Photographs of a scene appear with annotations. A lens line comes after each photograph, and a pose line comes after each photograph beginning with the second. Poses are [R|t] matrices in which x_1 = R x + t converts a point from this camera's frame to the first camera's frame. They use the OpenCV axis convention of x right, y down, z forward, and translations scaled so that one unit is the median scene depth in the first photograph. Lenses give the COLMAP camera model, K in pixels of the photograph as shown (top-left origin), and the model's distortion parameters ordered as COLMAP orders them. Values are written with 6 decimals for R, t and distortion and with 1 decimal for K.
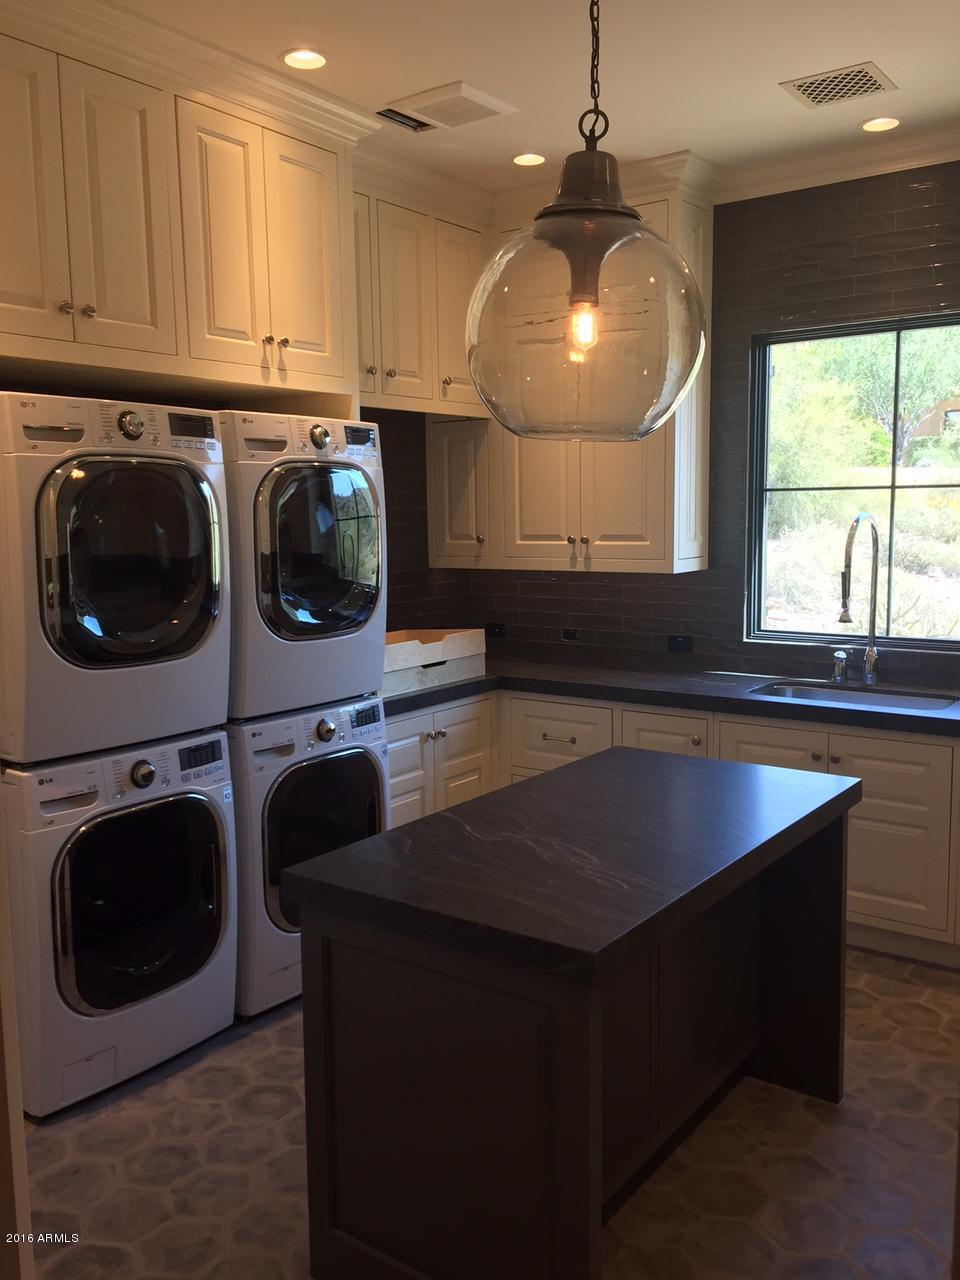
lens RADIAL K [[1093.8, 0, 478.1], [0, 1093.8, 635.0], [0, 0, 1]] dist [0.044050, -0.002472]
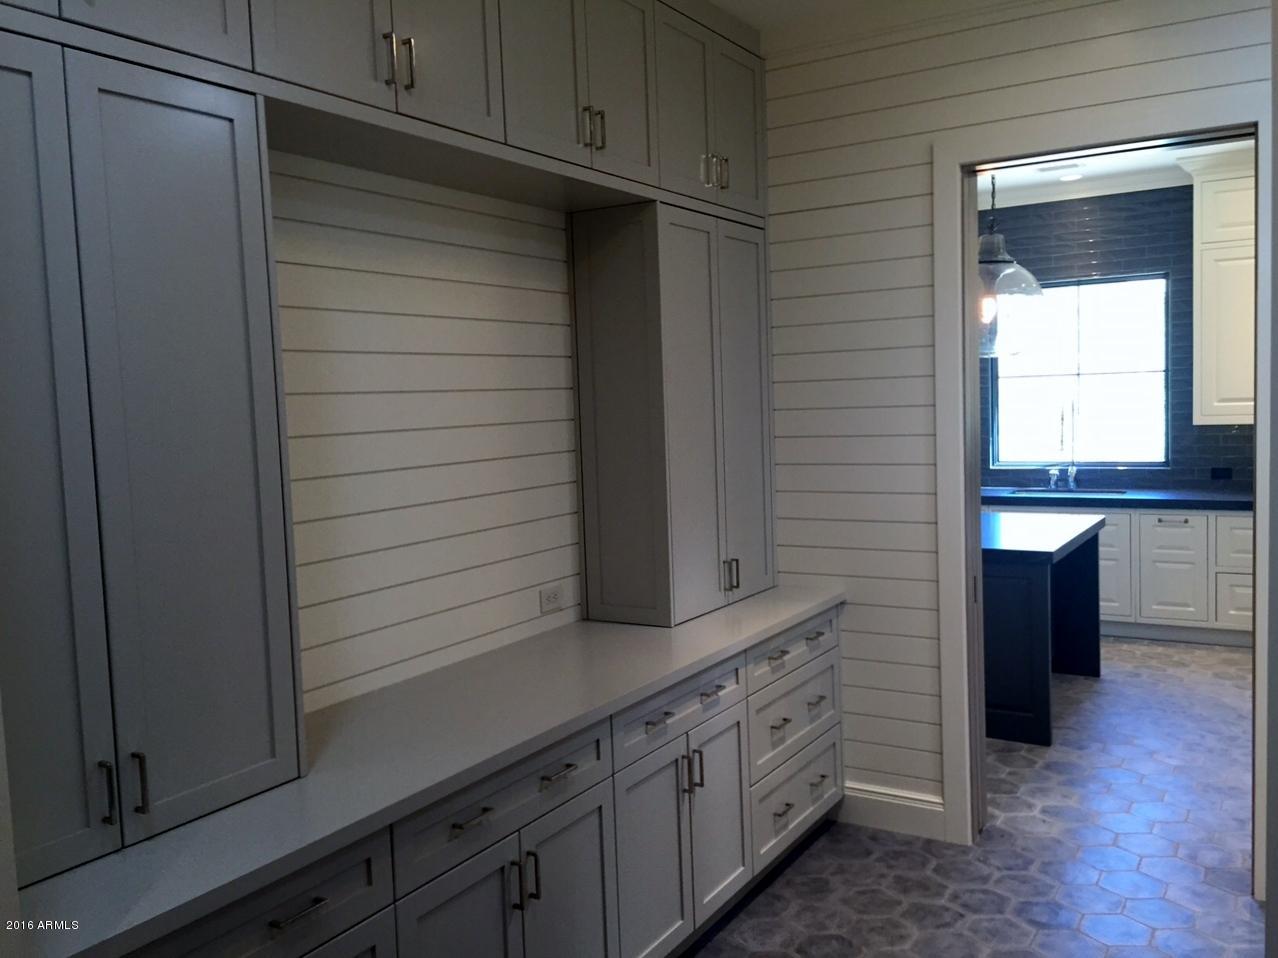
lens RADIAL K [[1092.1, 0, 641.4], [0, 1092.1, 483.0], [0, 0, 1]] dist [0.044050, -0.002472]
pose [[0.995611, -0.025807, 0.089963, -0.483055], [0.029496, 0.998767, -0.039924, 0.086509], [-0.088822, 0.042402, 0.995145, -0.673494]]
